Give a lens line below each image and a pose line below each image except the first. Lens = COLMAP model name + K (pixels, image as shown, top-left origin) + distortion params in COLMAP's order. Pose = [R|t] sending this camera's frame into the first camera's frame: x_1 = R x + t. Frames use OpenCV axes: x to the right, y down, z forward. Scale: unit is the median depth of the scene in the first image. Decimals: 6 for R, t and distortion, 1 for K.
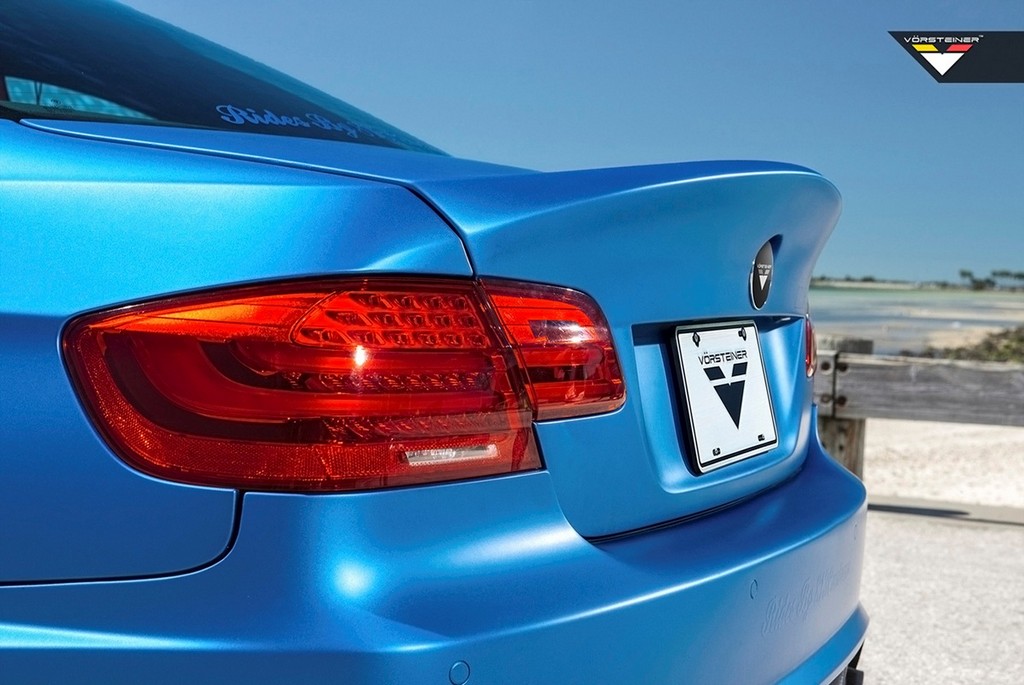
lens RADIAL K [[1718.3, 0, 512.0], [0, 1718.3, 342.5], [0, 0, 1]] dist [-0.003972, -0.020301]
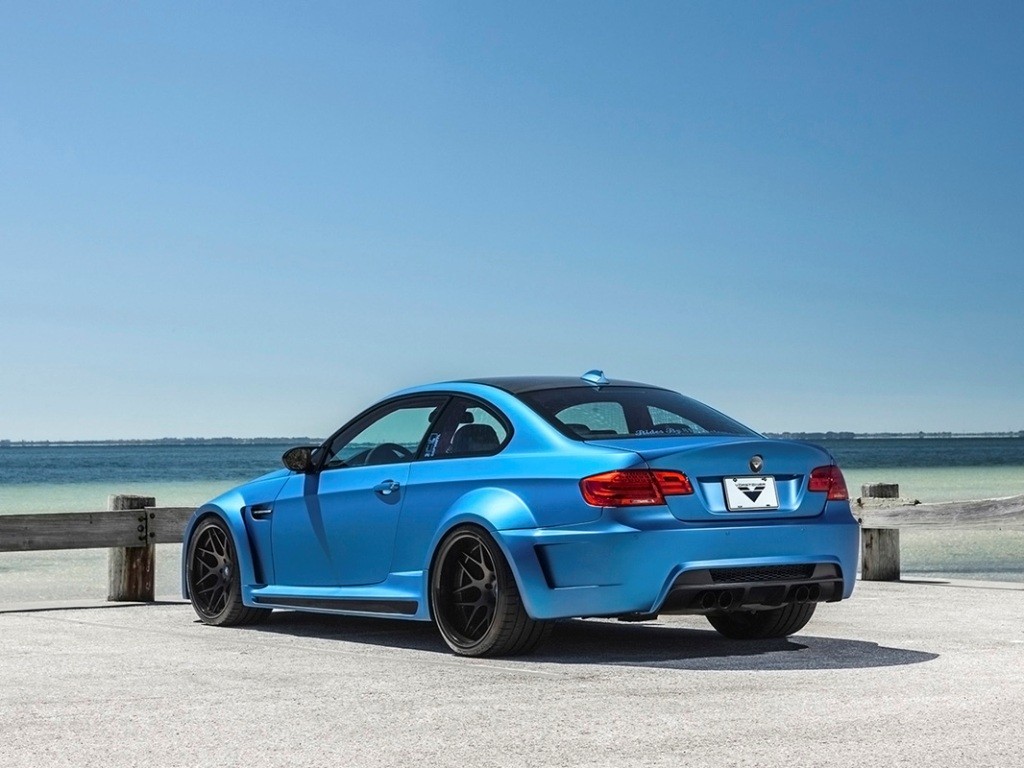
lens RADIAL K [[1989.8, 0, 512.0], [0, 1989.8, 384.0], [0, 0, 1]] dist [0.374279, 0.019696]
pose [[0.847742, -0.077691, -0.524688, 2.327898], [0.025771, 0.994080, -0.105554, 0.278034], [0.529782, 0.075961, 0.844726, -3.619658]]
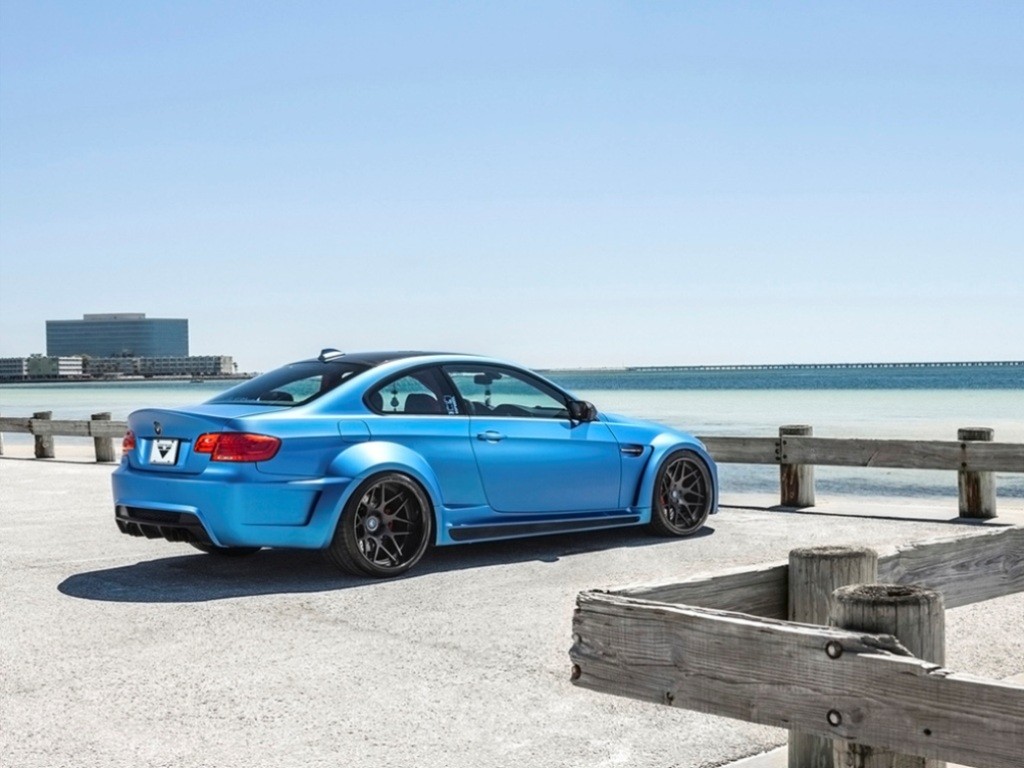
lens RADIAL K [[1256.8, 0, 512.0], [0, 1256.8, 384.0], [0, 0, 1]] dist [-0.299755, -0.005415]
pose [[-0.367215, -0.047536, -0.928920, 3.507426], [-0.048380, 0.998317, -0.031962, -0.120415], [0.928877, 0.033204, -0.368897, 3.636308]]
